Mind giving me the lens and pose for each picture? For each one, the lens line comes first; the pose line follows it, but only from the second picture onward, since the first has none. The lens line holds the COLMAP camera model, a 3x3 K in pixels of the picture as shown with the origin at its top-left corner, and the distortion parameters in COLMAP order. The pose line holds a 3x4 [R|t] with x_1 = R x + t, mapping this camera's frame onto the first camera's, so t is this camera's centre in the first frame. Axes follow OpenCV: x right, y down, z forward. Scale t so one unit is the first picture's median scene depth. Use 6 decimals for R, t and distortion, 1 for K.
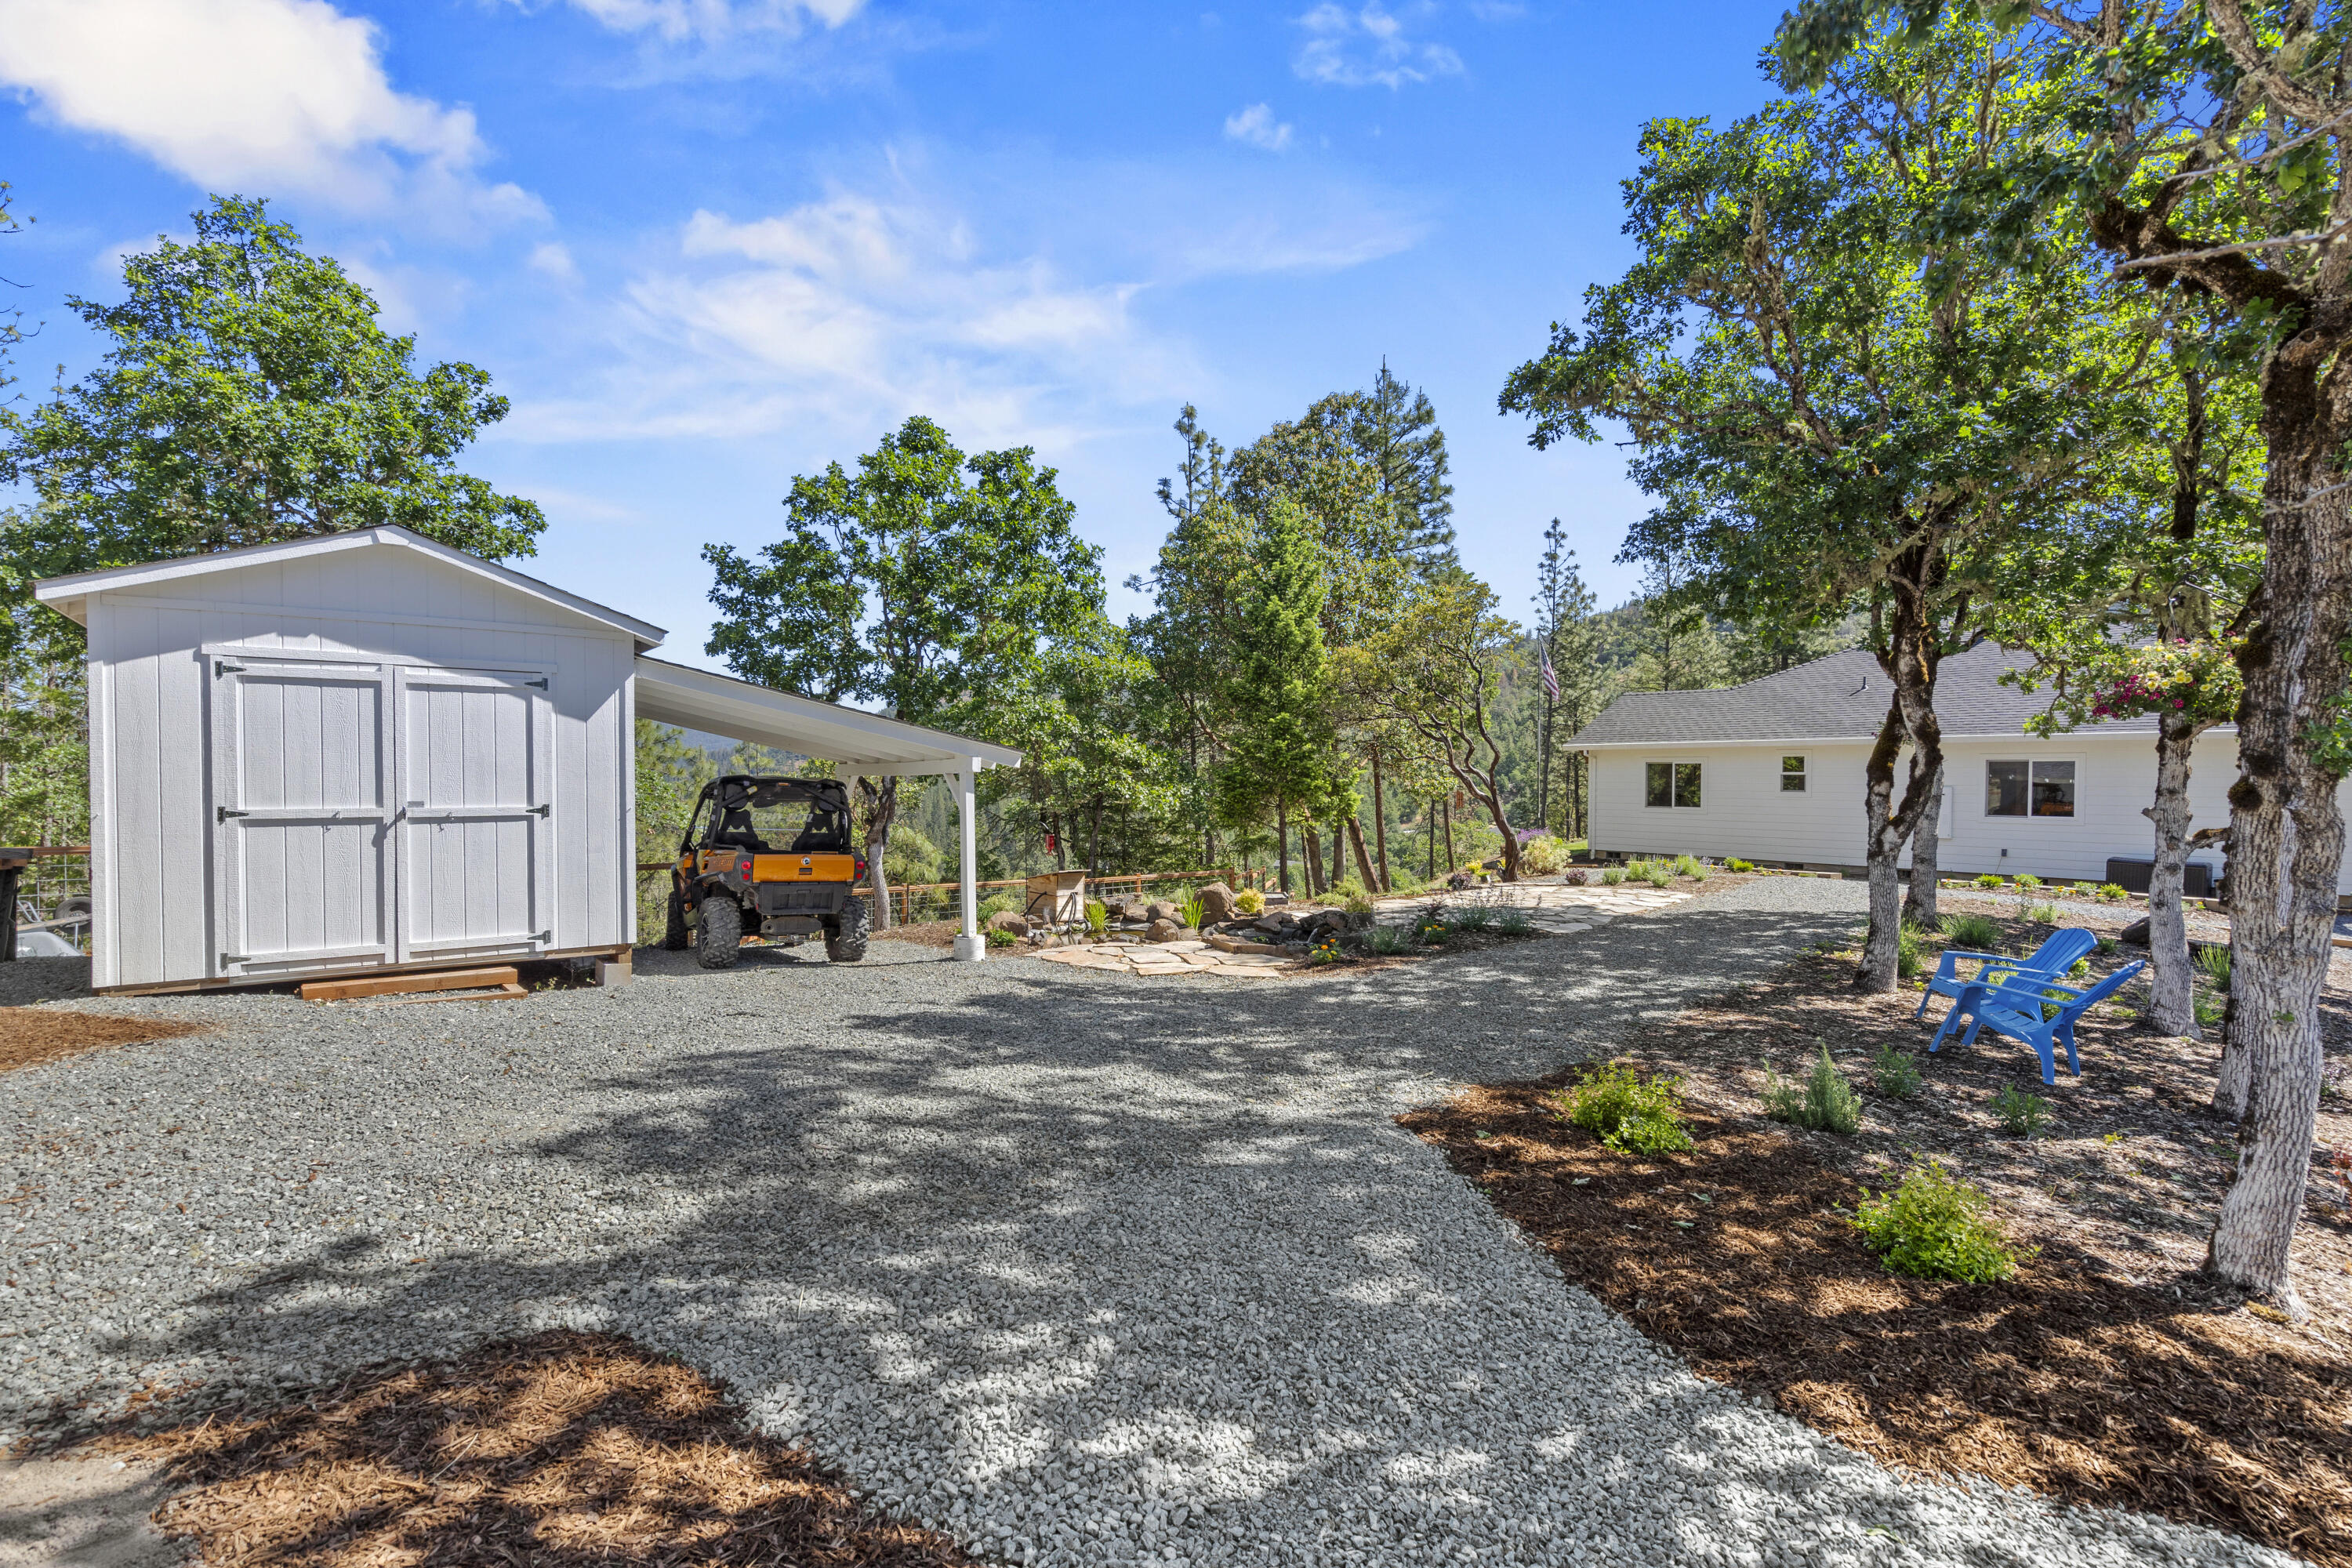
lens RADIAL K [[1065.0, 0, 1176.7], [0, 1065.0, 787.7], [0, 0, 1]] dist [-0.001906, 0.001165]
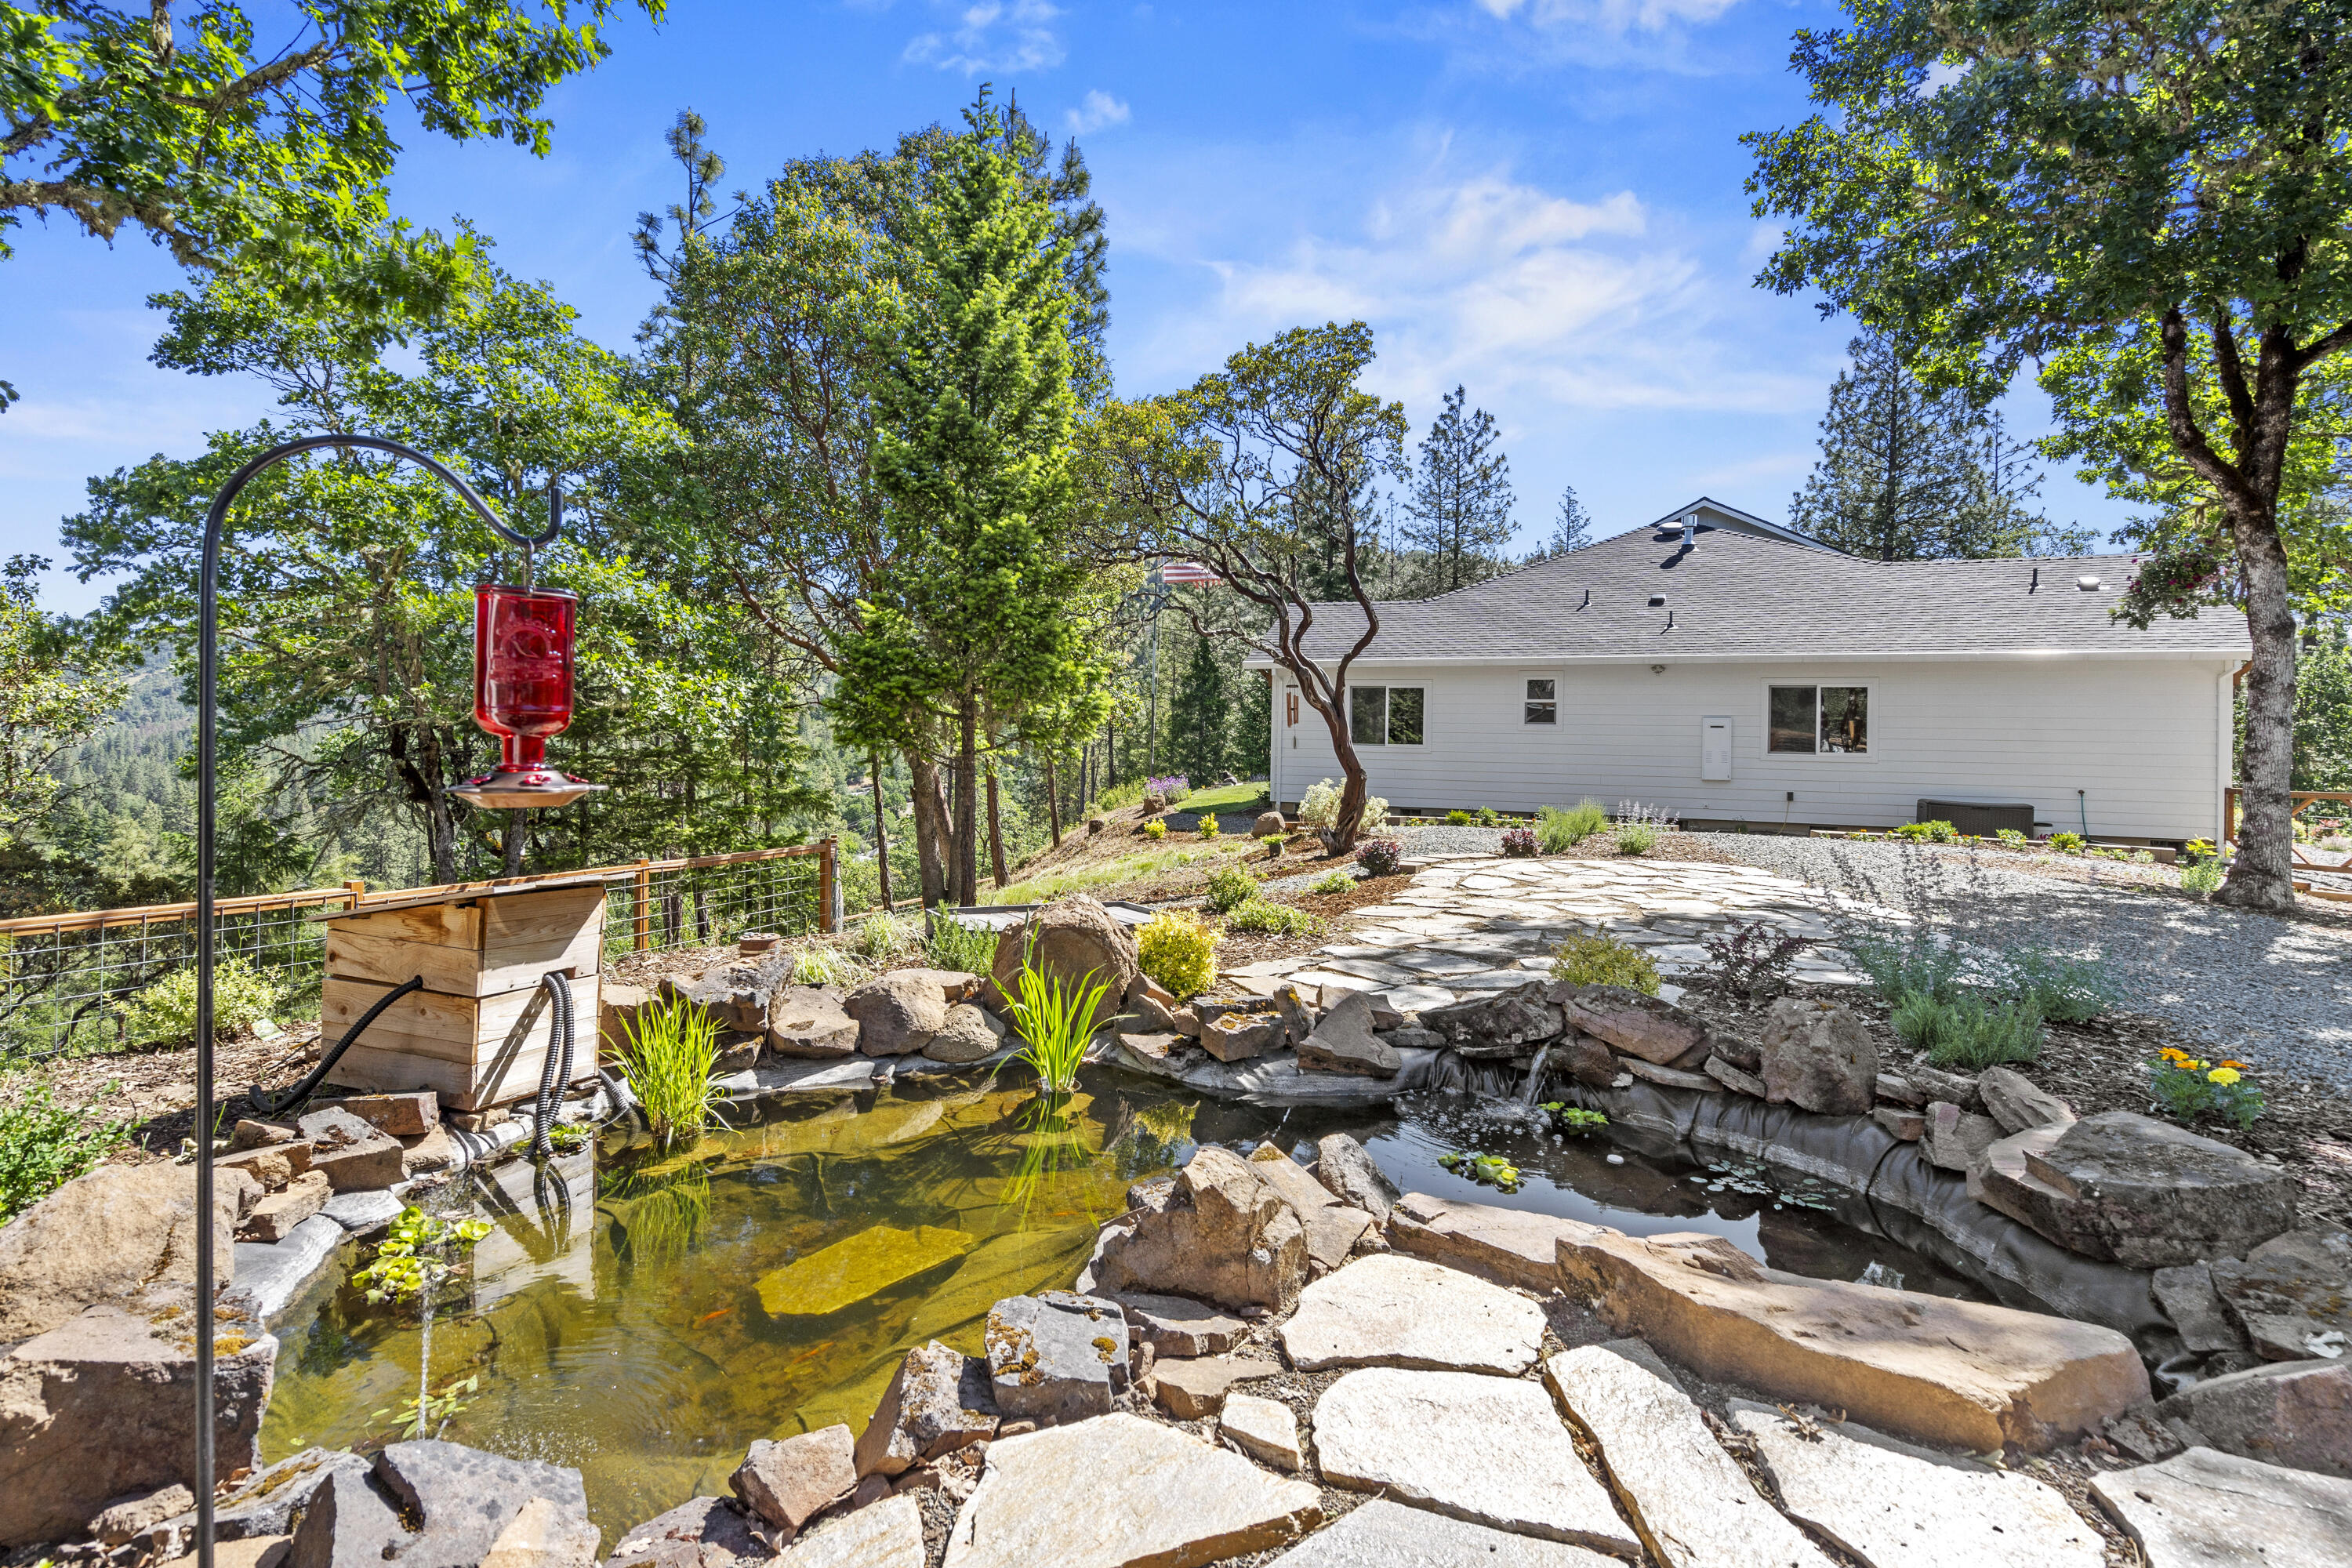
lens RADIAL K [[1065.0, 0, 1150.5], [0, 1065.0, 744.0], [0, 0, 1]] dist [-0.001906, 0.001165]
pose [[0.882896, 0.014230, 0.469354, -0.061298], [-0.011534, 0.999896, -0.008619, 0.032869], [-0.469428, 0.002196, 0.882968, 0.484663]]
